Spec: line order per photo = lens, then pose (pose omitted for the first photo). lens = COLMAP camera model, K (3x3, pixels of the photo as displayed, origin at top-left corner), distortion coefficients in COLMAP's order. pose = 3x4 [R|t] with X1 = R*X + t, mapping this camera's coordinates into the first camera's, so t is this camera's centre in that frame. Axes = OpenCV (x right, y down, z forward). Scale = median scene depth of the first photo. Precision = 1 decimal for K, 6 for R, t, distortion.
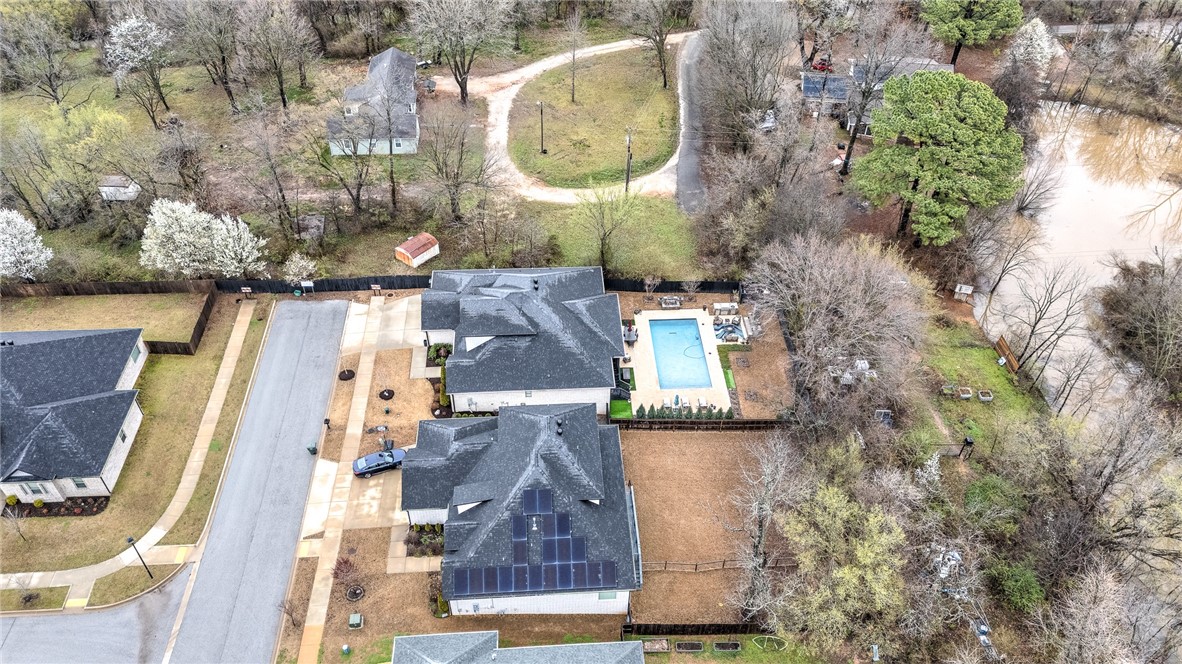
lens RADIAL K [[874.5, 0, 591.0], [0, 874.5, 332.0], [0, 0, 1]] dist [0.112785, -0.121274]
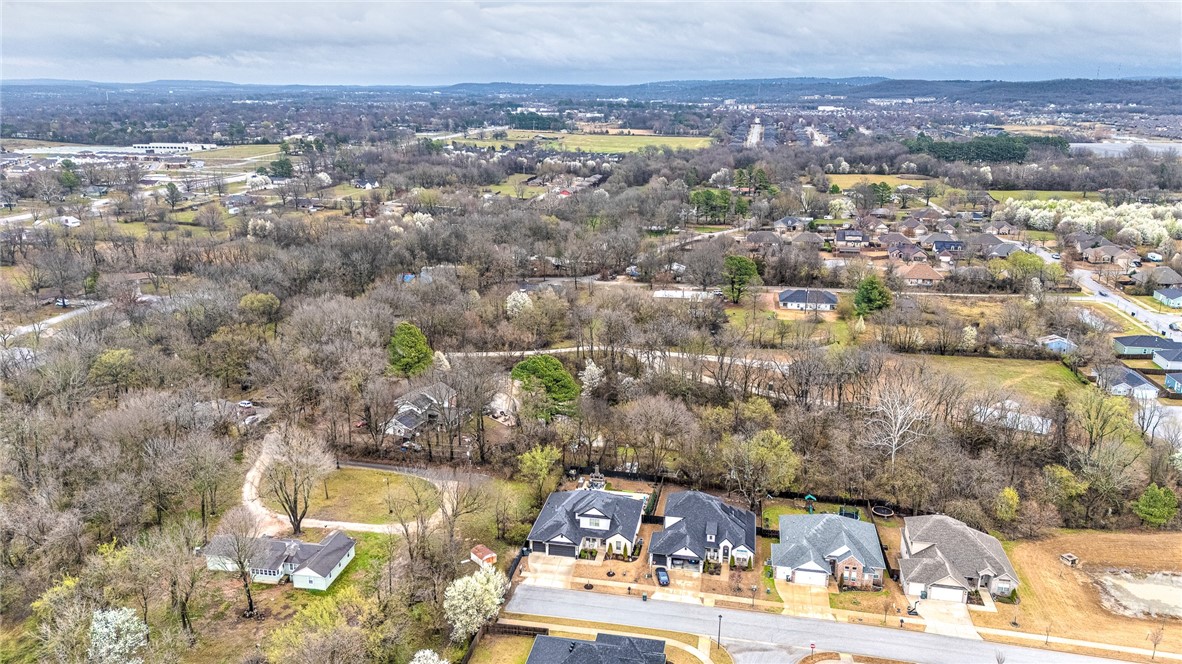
lens RADIAL K [[874.5, 0, 591.0], [0, 874.5, 332.0], [0, 0, 1]] dist [0.112785, -0.121274]
pose [[0.244606, -0.284062, 0.927080, -1.597648], [0.660928, 0.748435, 0.054941, -0.379286], [-0.709466, 0.599294, 0.370816, 0.087208]]
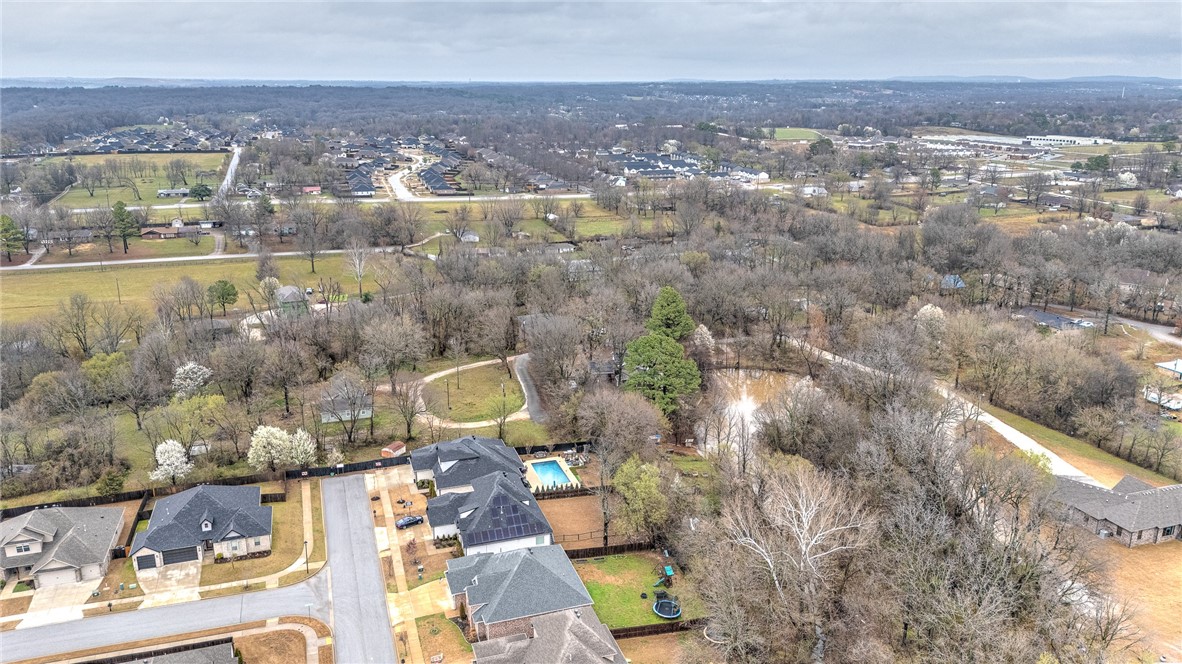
lens RADIAL K [[874.5, 0, 591.0], [0, 874.5, 332.0], [0, 0, 1]] dist [0.112785, -0.121274]
pose [[0.967722, -0.083320, 0.237850, -0.238940], [0.180078, 0.888867, -0.421293, 0.567060], [-0.176315, 0.450525, 0.875180, -0.804801]]
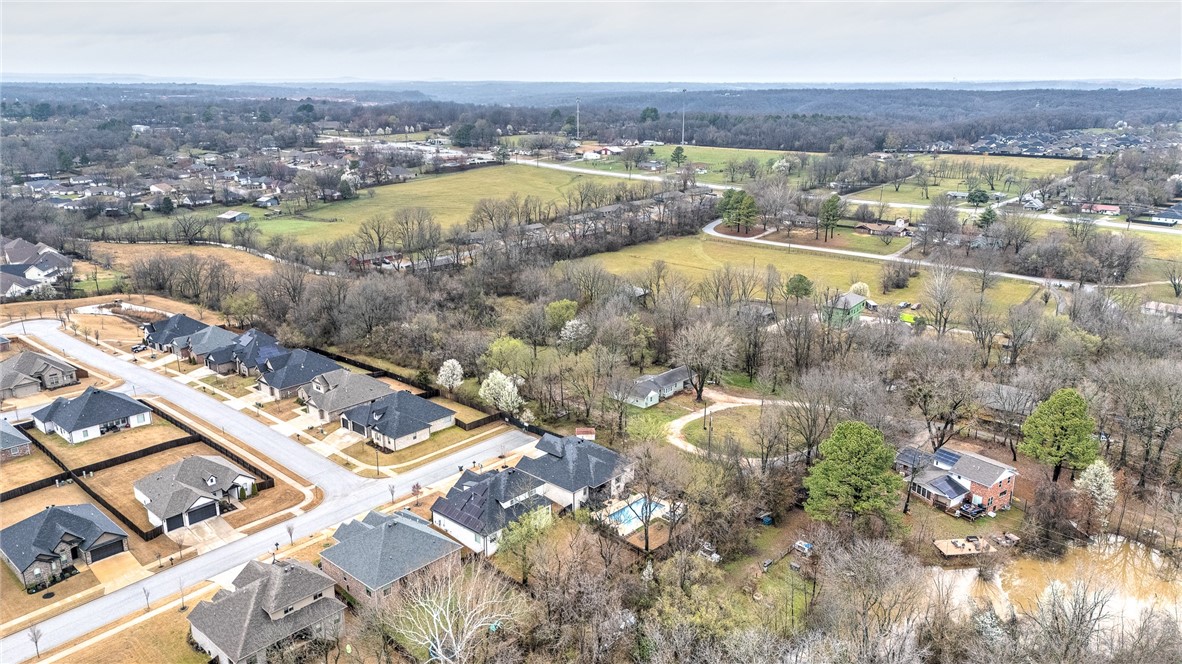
lens RADIAL K [[874.5, 0, 591.0], [0, 874.5, 332.0], [0, 0, 1]] dist [0.112785, -0.121274]
pose [[0.687443, 0.187987, -0.701486, 1.205504], [-0.484324, 0.838426, -0.249943, 0.206788], [0.541159, 0.511568, 0.667417, -0.401429]]
